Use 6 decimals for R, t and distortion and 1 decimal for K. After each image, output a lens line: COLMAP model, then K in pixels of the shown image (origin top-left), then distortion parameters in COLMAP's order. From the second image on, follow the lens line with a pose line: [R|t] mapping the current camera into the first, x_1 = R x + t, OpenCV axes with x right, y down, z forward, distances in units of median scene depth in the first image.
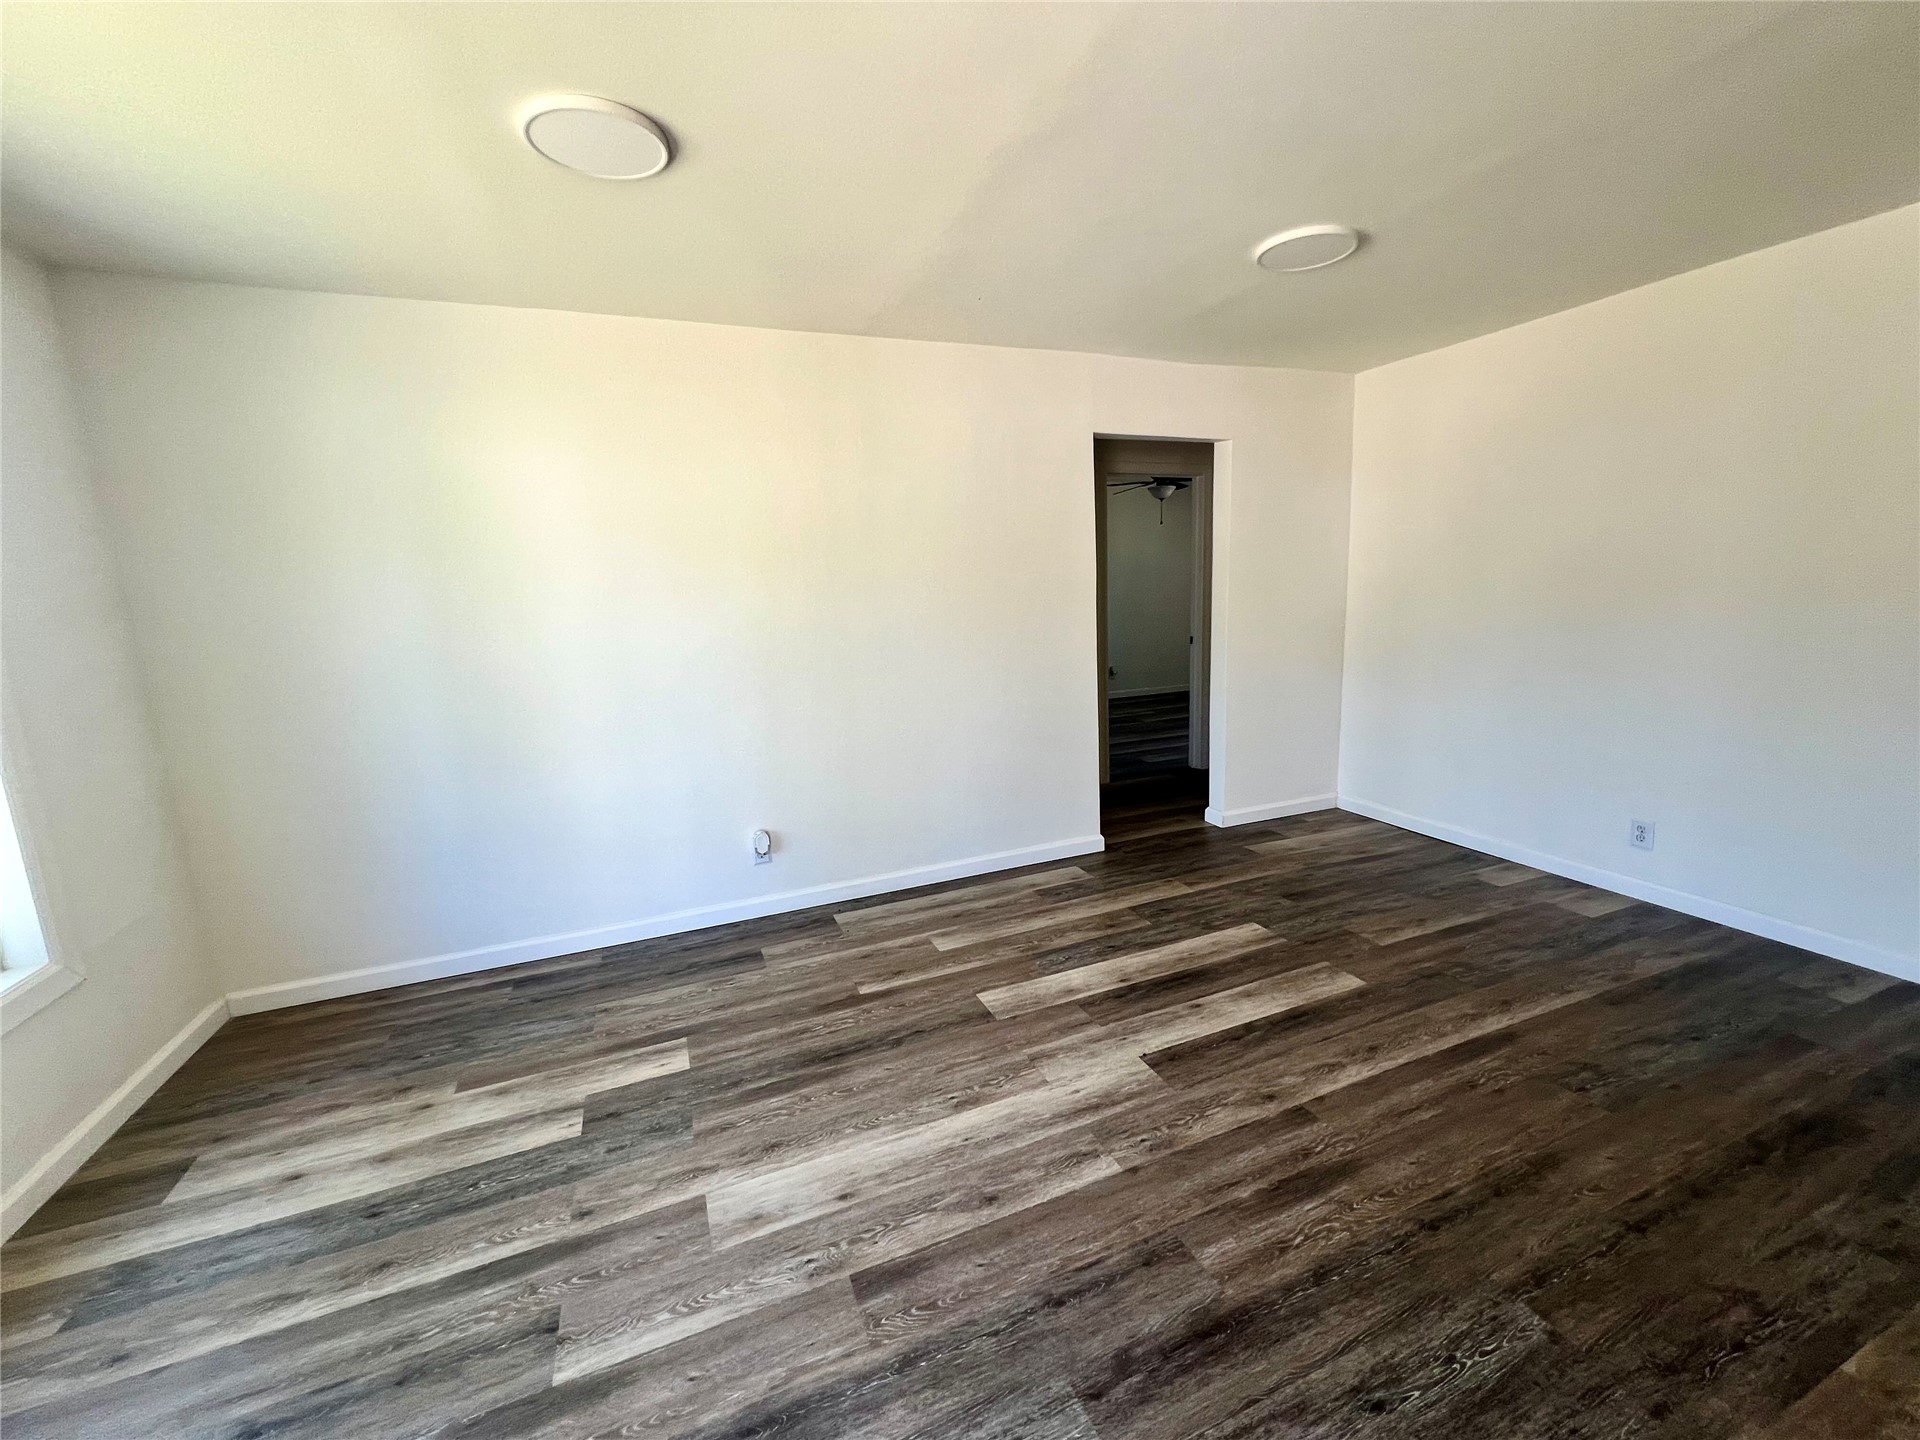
lens RADIAL K [[772.1, 0, 960.0], [0, 772.1, 720.0], [0, 0, 1]] dist [-0.001036, -0.000098]
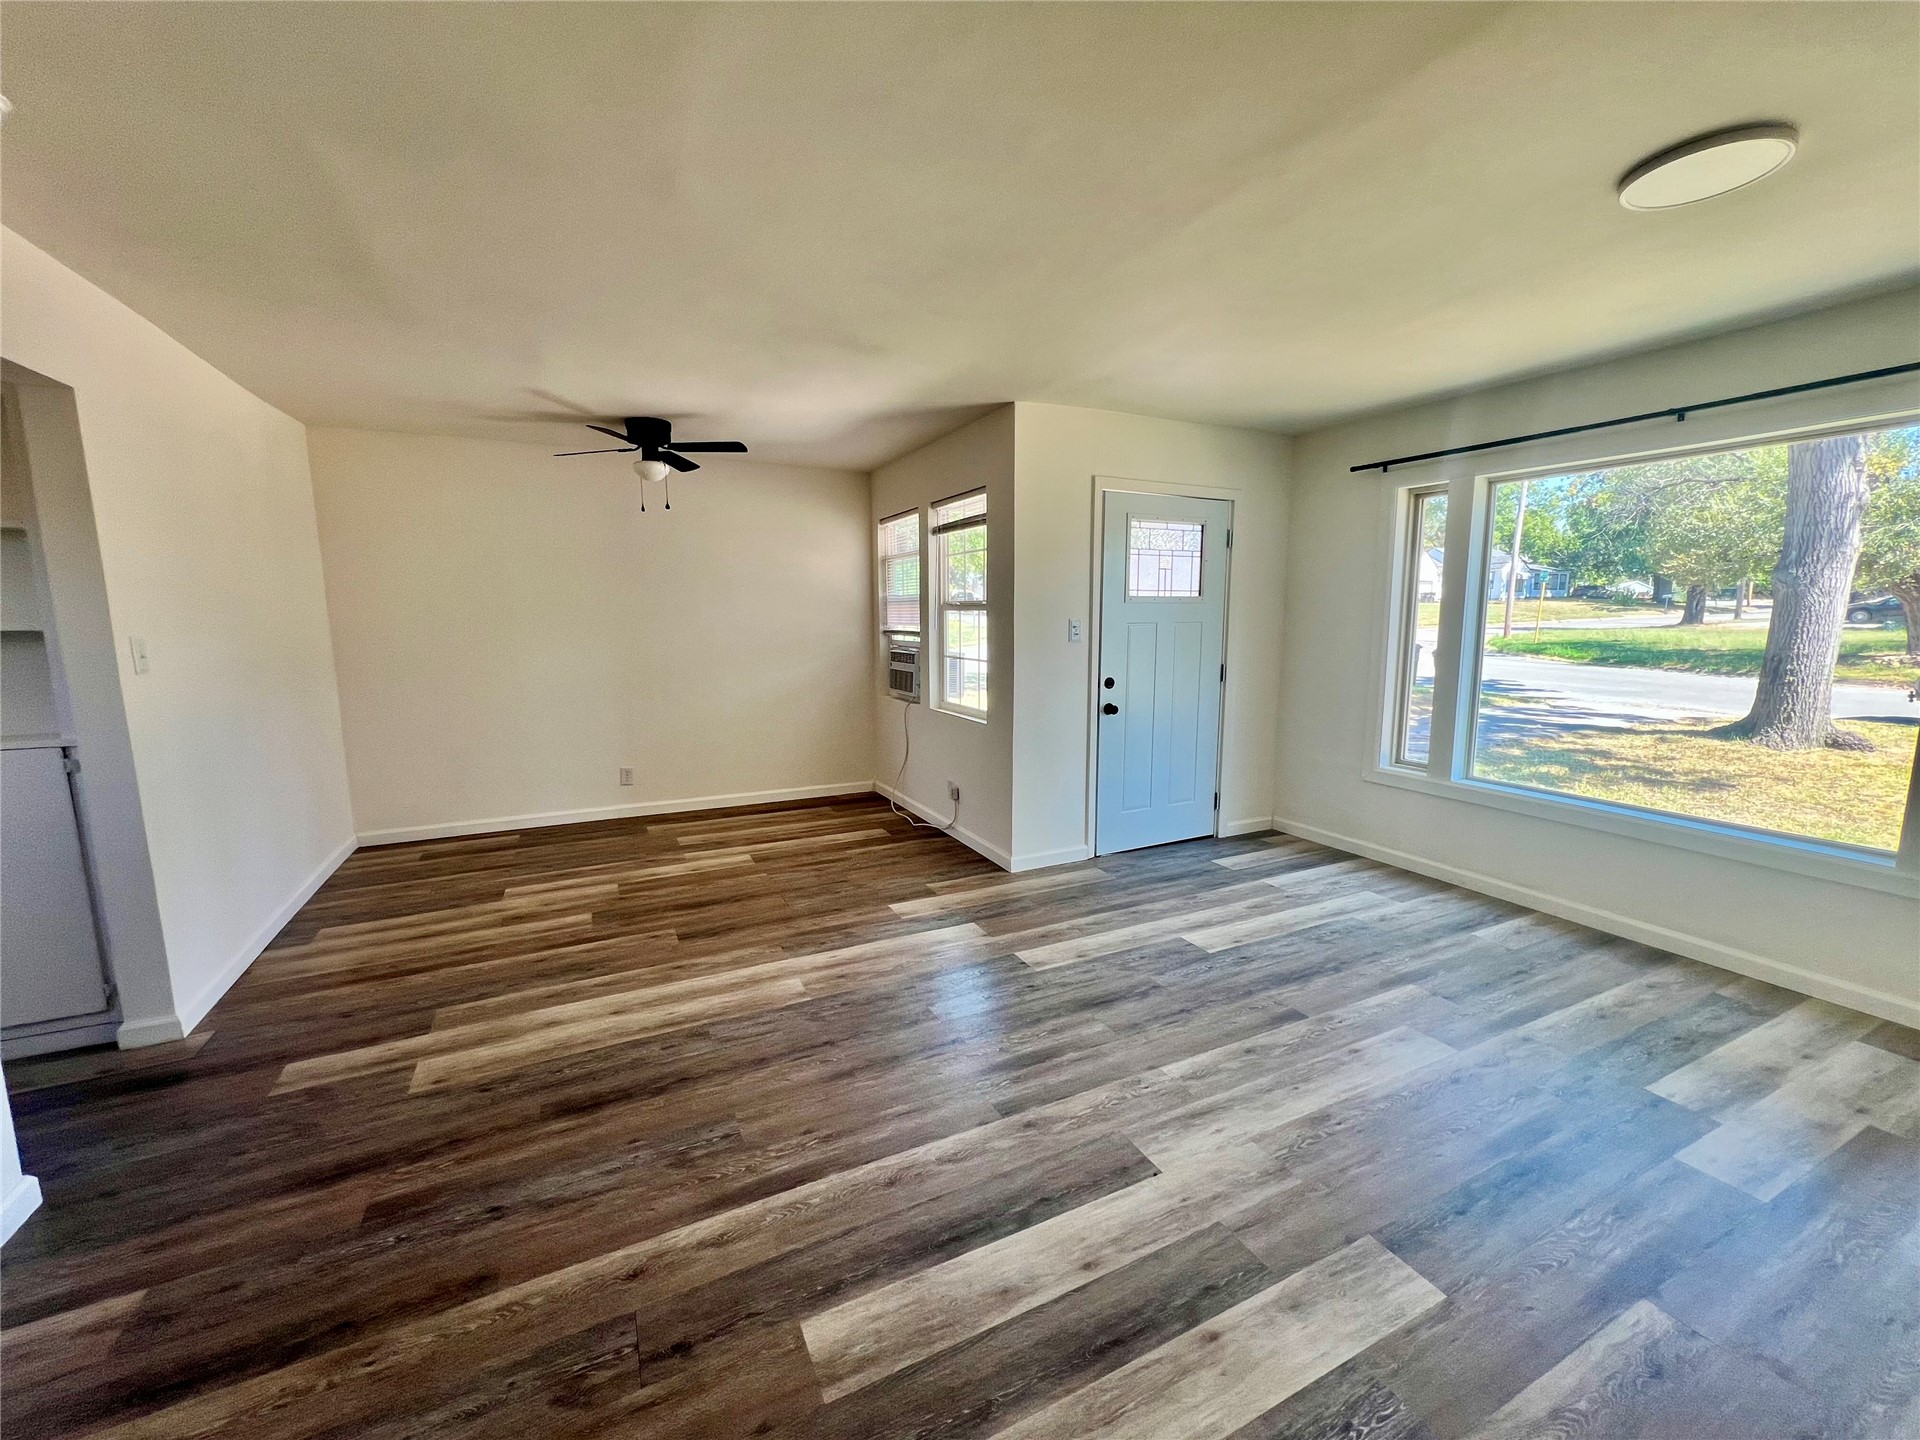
lens RADIAL K [[772.1, 0, 960.0], [0, 772.1, 720.0], [0, 0, 1]] dist [-0.001036, -0.000098]
pose [[-0.996539, 0.056497, -0.060982, 0.525921], [0.034658, 0.949133, 0.312963, -0.346962], [0.075562, 0.309766, -0.947806, 1.799919]]
